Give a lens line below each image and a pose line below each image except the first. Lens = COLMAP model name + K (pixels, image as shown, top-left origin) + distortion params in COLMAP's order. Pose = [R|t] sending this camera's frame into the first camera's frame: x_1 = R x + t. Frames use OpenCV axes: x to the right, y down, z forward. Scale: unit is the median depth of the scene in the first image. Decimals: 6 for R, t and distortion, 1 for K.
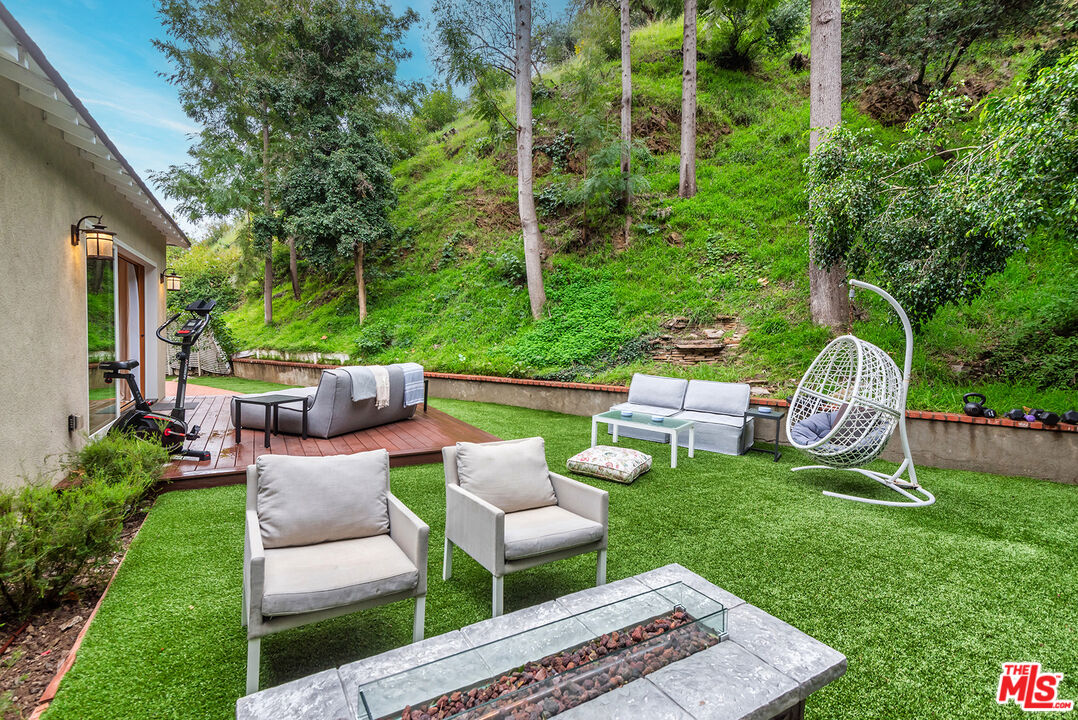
lens RADIAL K [[485.6, 0, 537.7], [0, 485.6, 353.8], [0, 0, 1]] dist [0.040022, -0.020938]
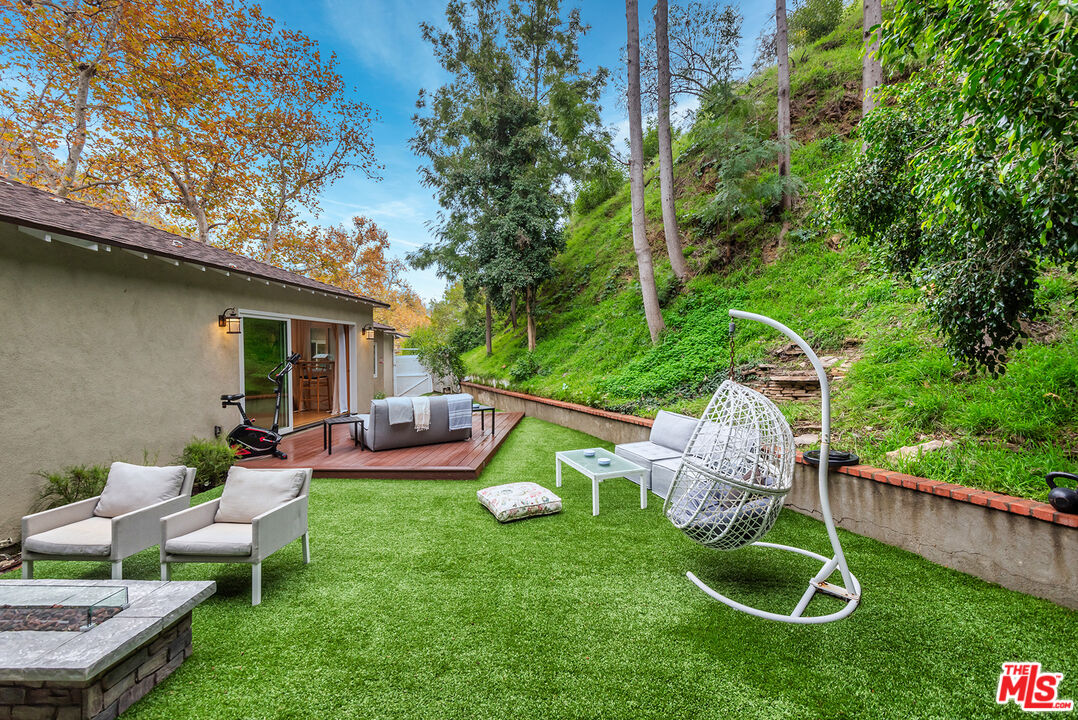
lens RADIAL K [[465.4, 0, 539.0], [0, 465.4, 360.0], [0, 0, 1]] dist [0.036950, -0.014410]
pose [[0.840722, -0.016265, -0.541222, 0.391345], [0.001876, 0.999630, -0.027128, -0.025505], [0.541464, 0.021792, 0.840442, 0.098746]]
